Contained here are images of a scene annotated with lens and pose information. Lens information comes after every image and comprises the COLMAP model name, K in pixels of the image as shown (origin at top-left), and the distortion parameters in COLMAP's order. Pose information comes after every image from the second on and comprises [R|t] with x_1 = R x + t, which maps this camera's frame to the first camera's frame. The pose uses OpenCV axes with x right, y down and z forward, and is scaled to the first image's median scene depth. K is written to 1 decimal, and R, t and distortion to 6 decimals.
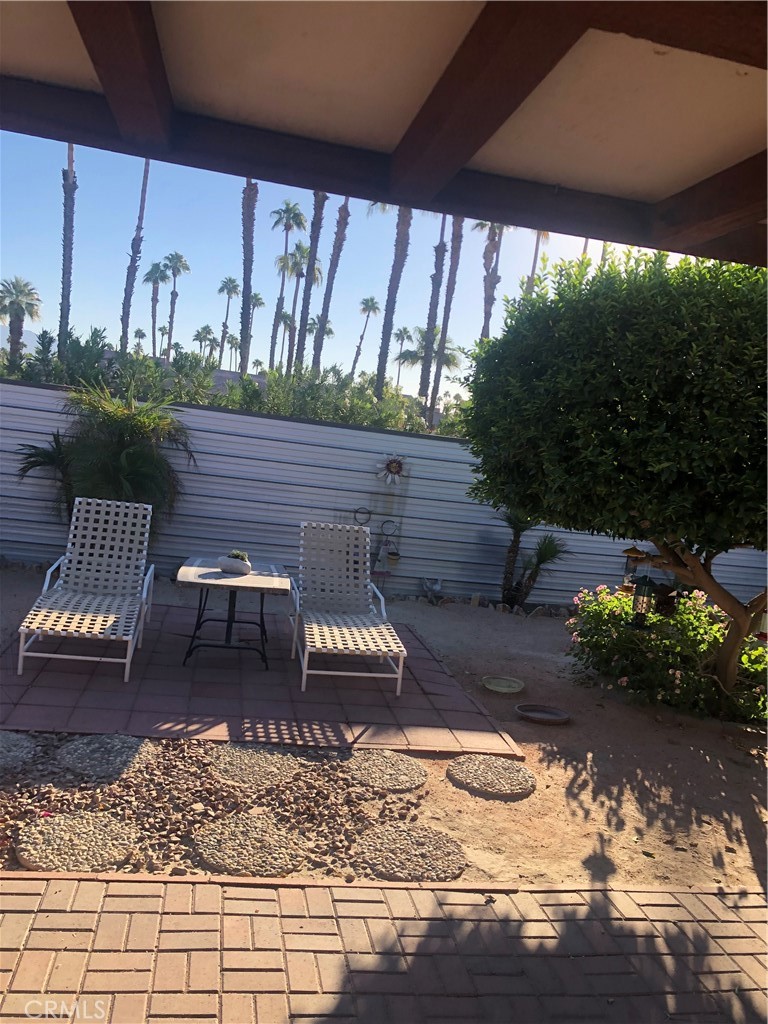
lens RADIAL K [[831.7, 0, 390.9], [0, 831.7, 520.6], [0, 0, 1]] dist [0.031396, -0.029897]
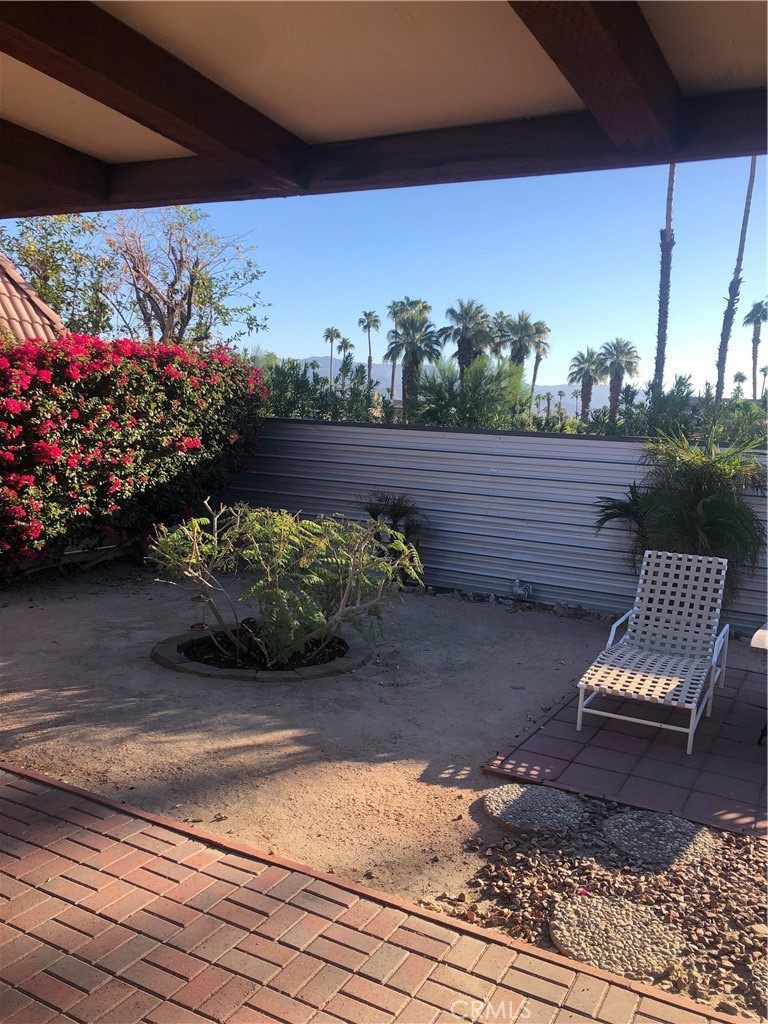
lens RADIAL K [[831.7, 0, 390.0], [0, 831.7, 512.3], [0, 0, 1]] dist [0.031396, -0.029897]
pose [[0.772887, -0.016296, -0.634335, 0.015008], [-0.025988, 0.998019, -0.057303, -0.010634], [0.634012, 0.060774, 0.770932, 0.070825]]
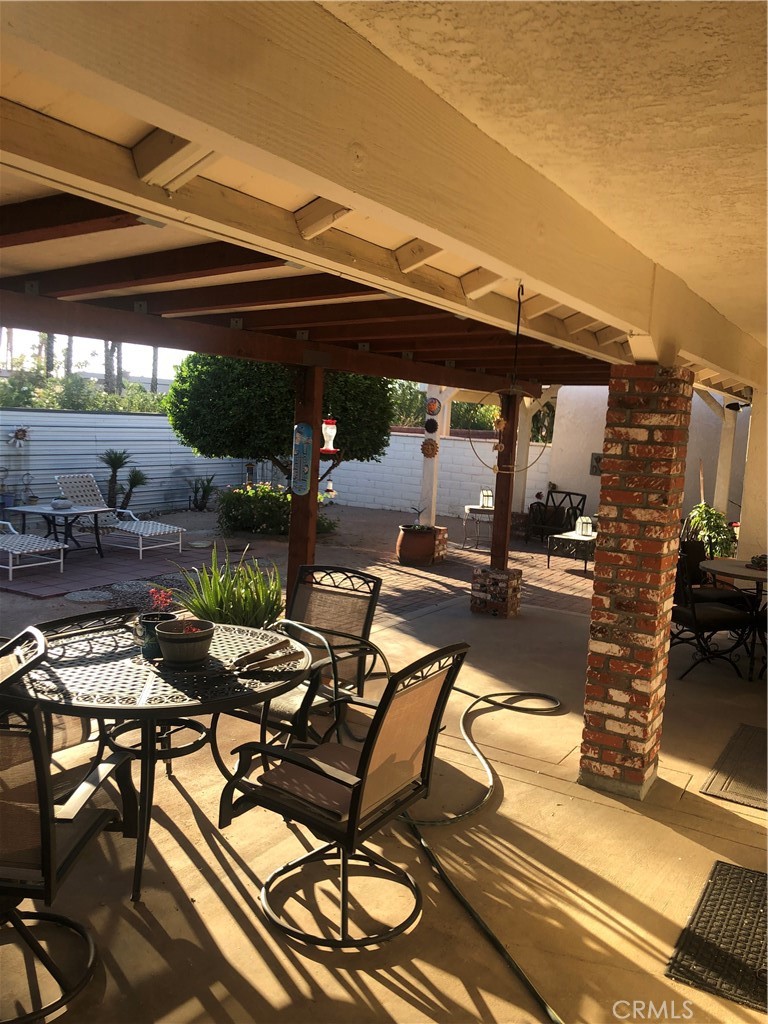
lens RADIAL K [[831.7, 0, 384.7], [0, 831.7, 512.5], [0, 0, 1]] dist [0.031396, -0.029897]
pose [[0.681768, -0.174230, 0.710518, -1.014307], [0.120392, 0.984705, 0.125944, -0.068367], [-0.721594, -0.000324, 0.692317, -0.663910]]
